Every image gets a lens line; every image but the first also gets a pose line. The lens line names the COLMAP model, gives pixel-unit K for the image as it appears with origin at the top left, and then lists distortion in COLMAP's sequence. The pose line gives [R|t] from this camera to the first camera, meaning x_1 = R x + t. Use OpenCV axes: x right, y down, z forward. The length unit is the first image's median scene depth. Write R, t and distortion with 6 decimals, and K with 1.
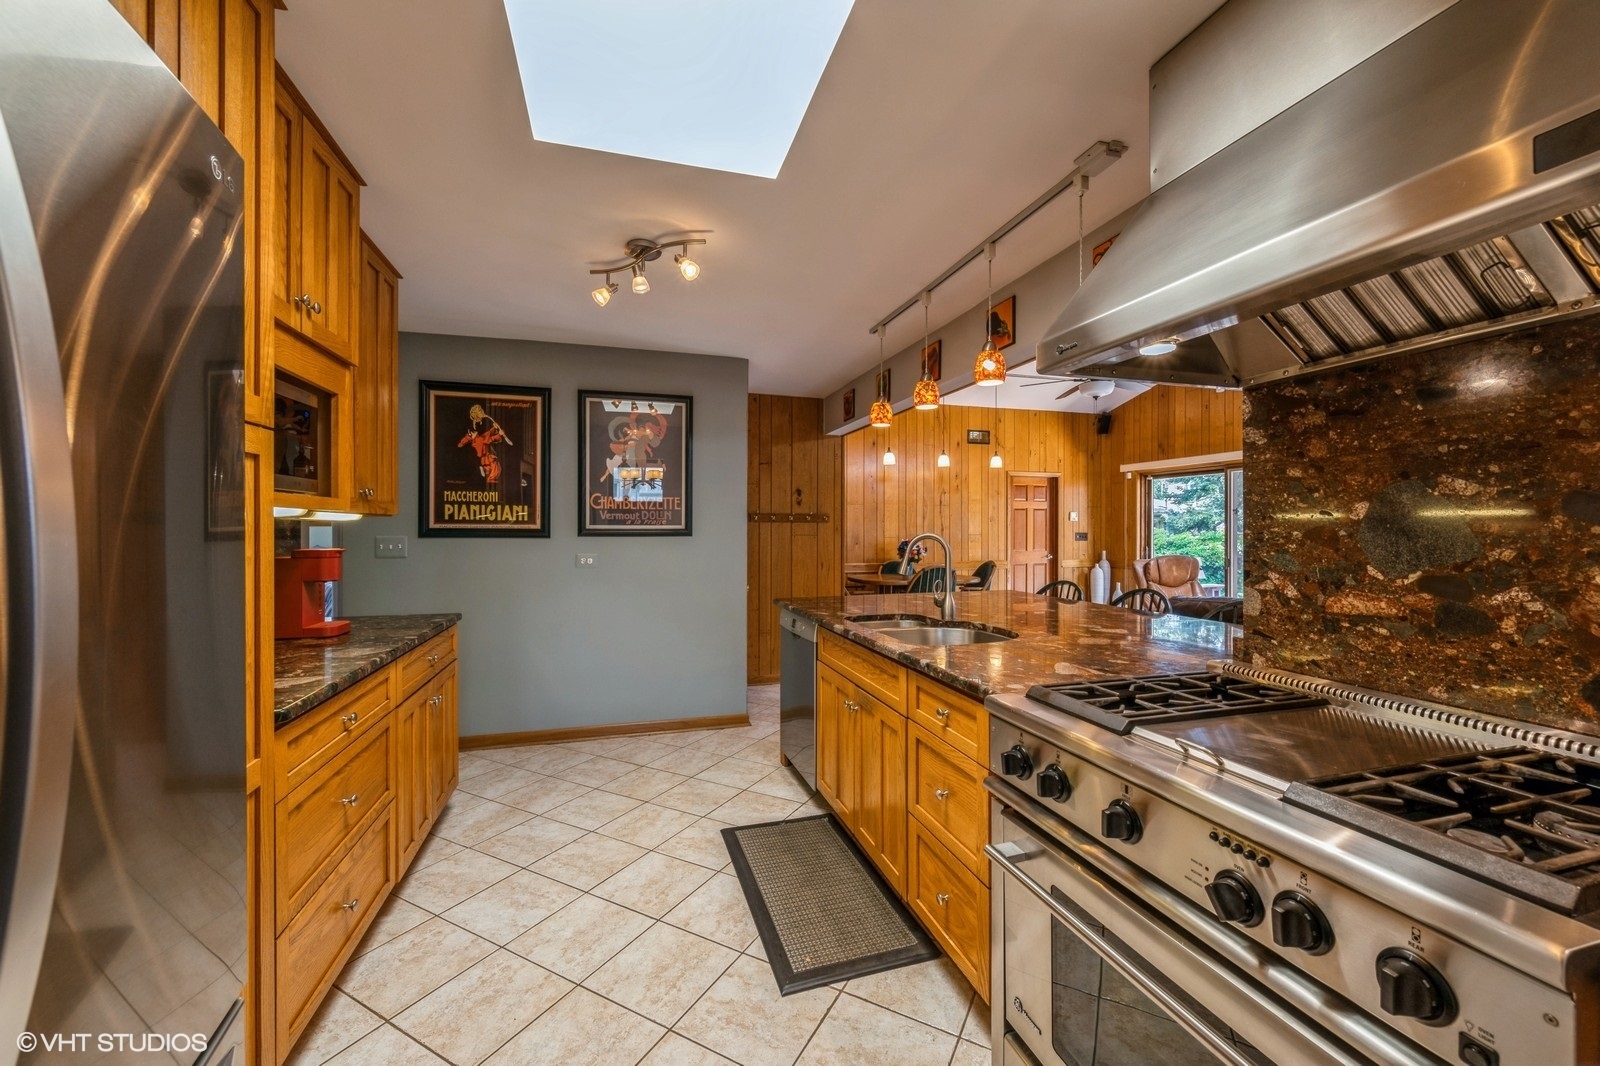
lens RADIAL K [[627.6, 0, 812.8], [0, 627.6, 529.9], [0, 0, 1]] dist [-0.006907, 0.000174]
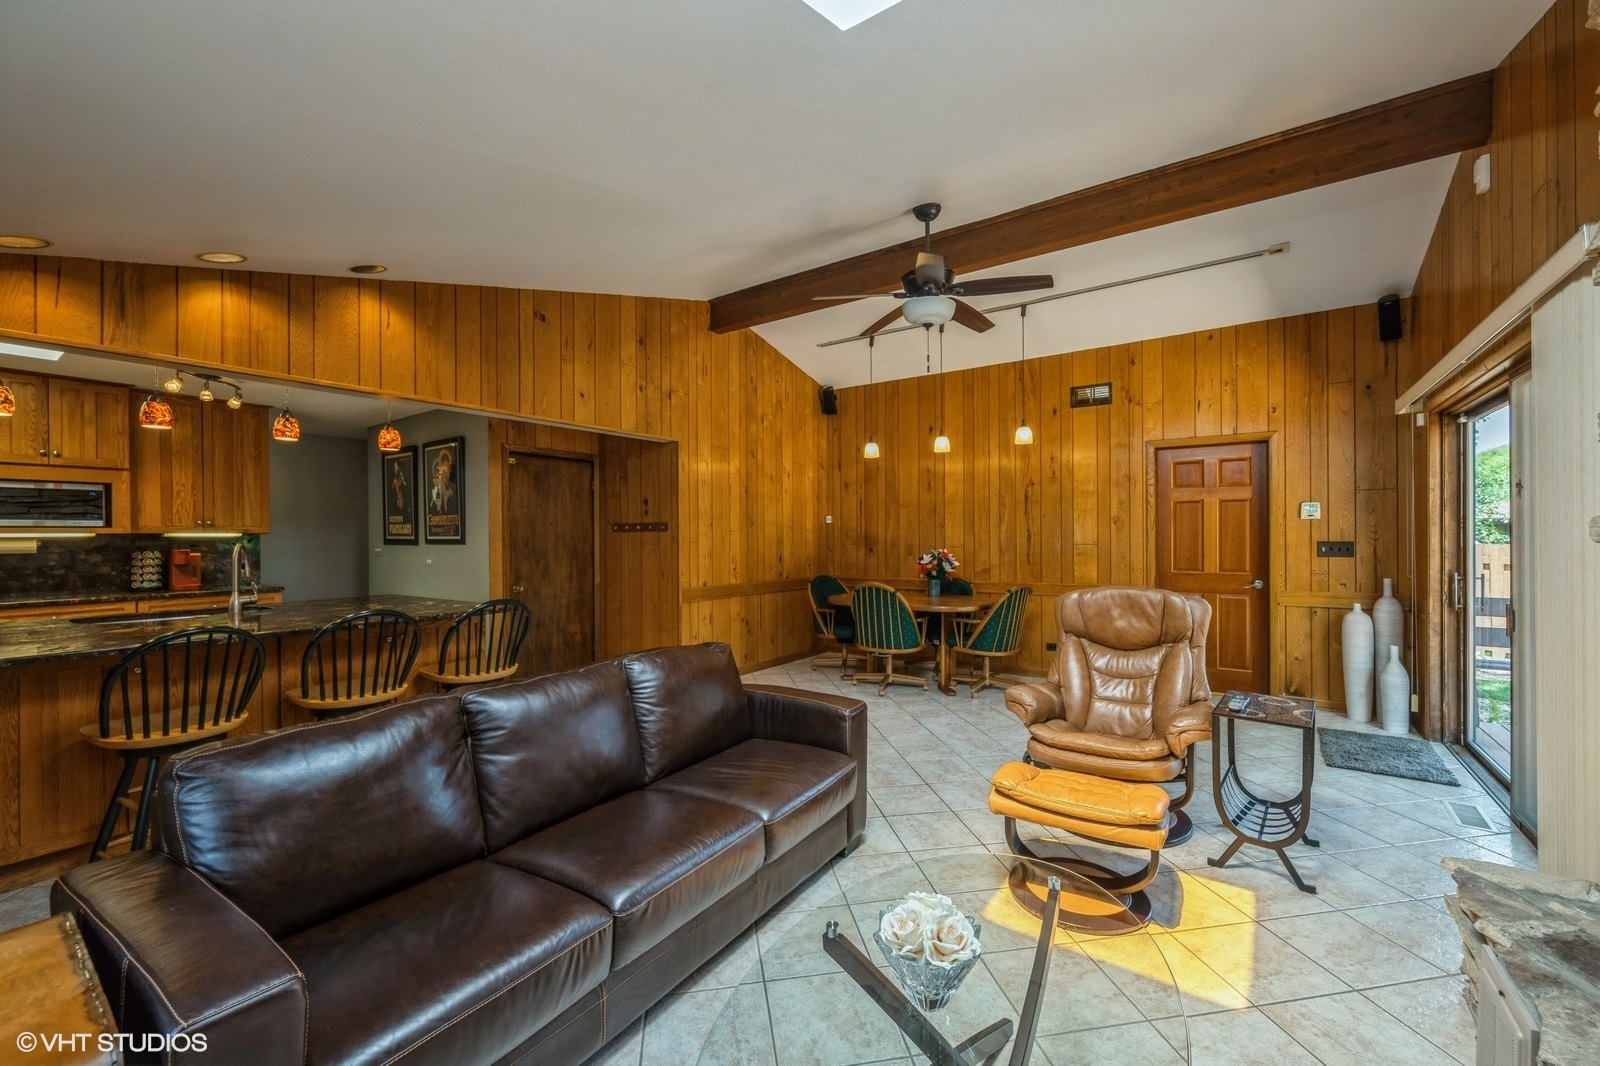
lens RADIAL K [[627.6, 0, 805.4], [0, 627.6, 533.3], [0, 0, 1]] dist [-0.006907, 0.000174]
pose [[0.615596, -0.007314, -0.788028, 0.769342], [0.004509, 0.999973, -0.005759, -0.001583], [0.788049, -0.000008, 0.615613, 0.462030]]
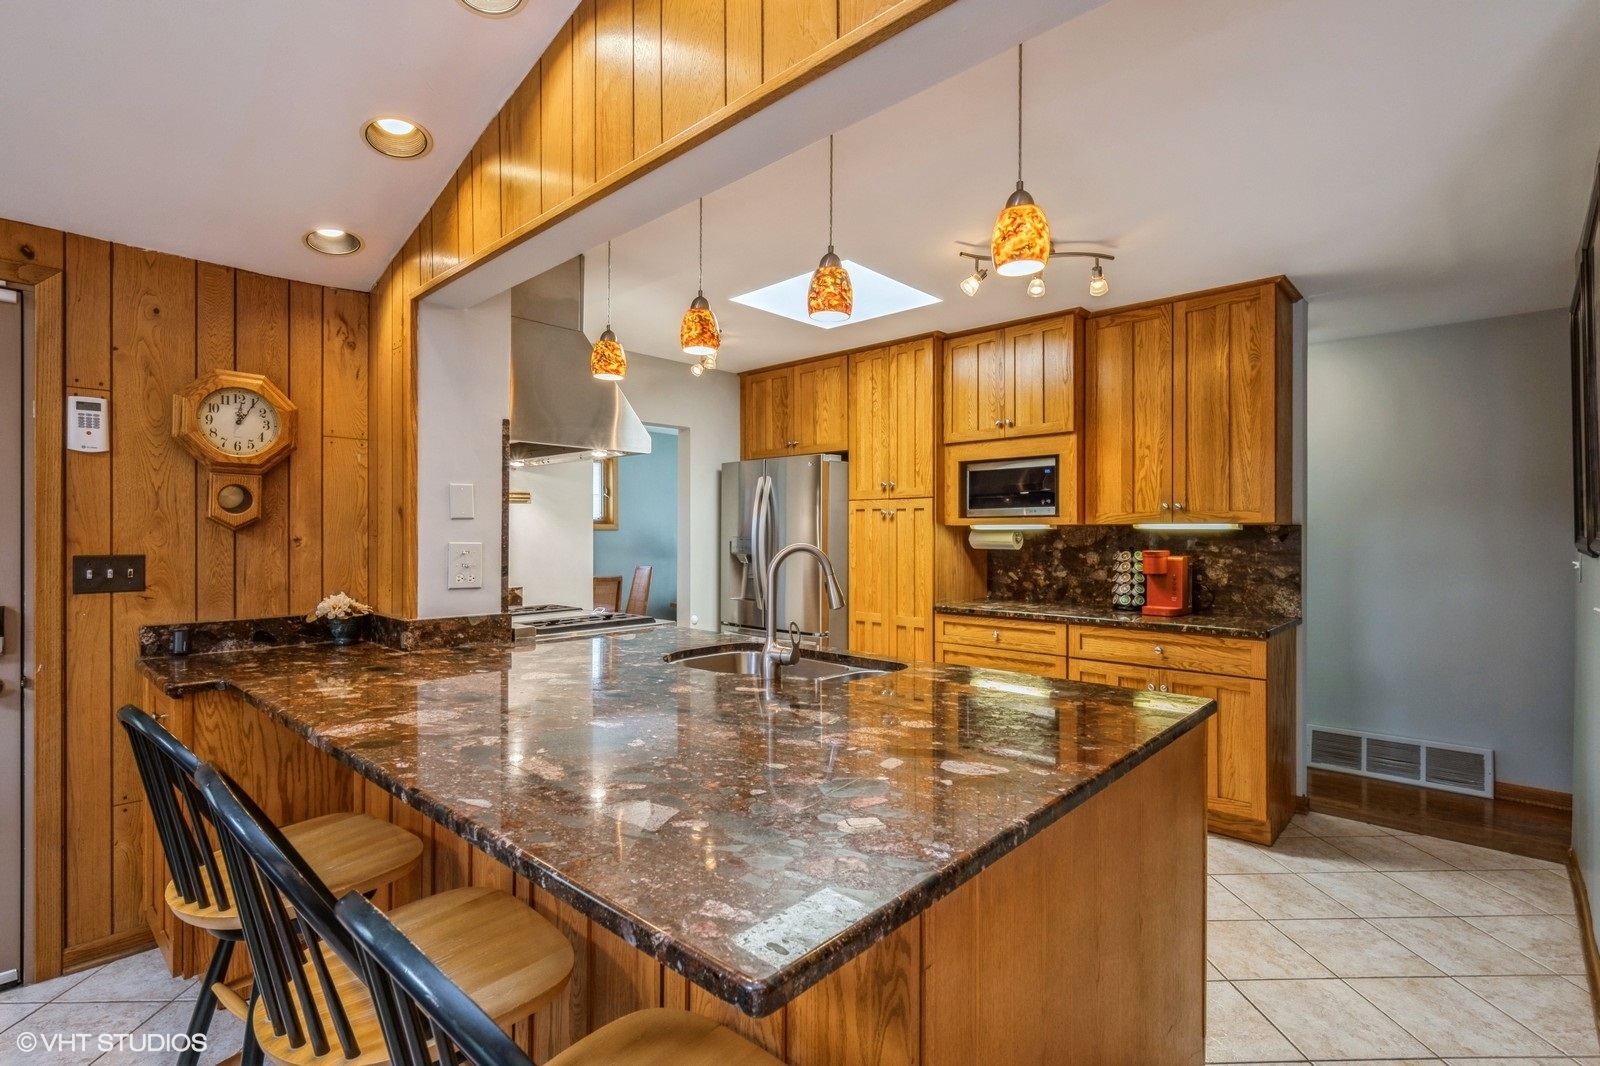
lens RADIAL K [[744.2, 0, 798.6], [0, 744.2, 532.8], [0, 0, 1]] dist [0.001159, 0.000416]
pose [[-0.871538, -0.000907, -0.490327, 0.232962], [-0.004056, 0.999977, 0.005360, -0.004995], [0.490311, 0.006660, -0.871522, 0.684201]]
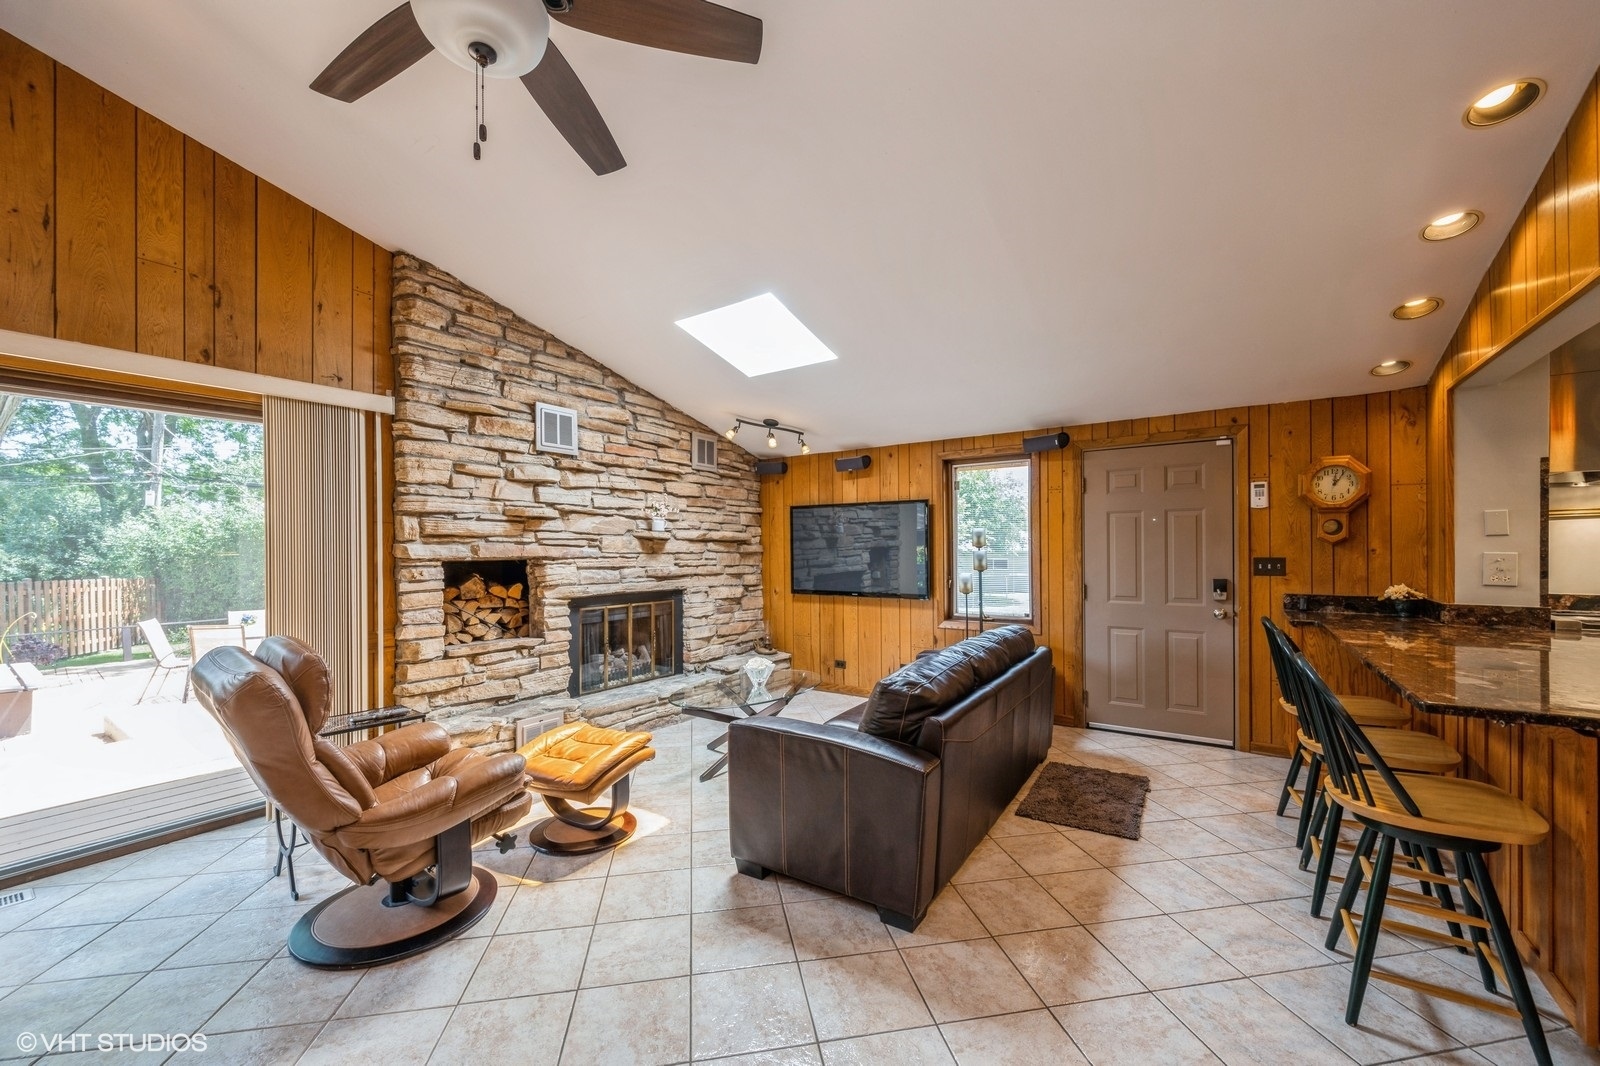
lens RADIAL K [[627.6, 0, 794.6], [0, 627.6, 547.9], [0, 0, 1]] dist [-0.006907, 0.000174]
pose [[-0.605741, 0.003161, 0.795656, 0.142845], [0.009726, 0.999947, 0.003432, -0.006948], [-0.795602, 0.009817, -0.605739, 0.943760]]
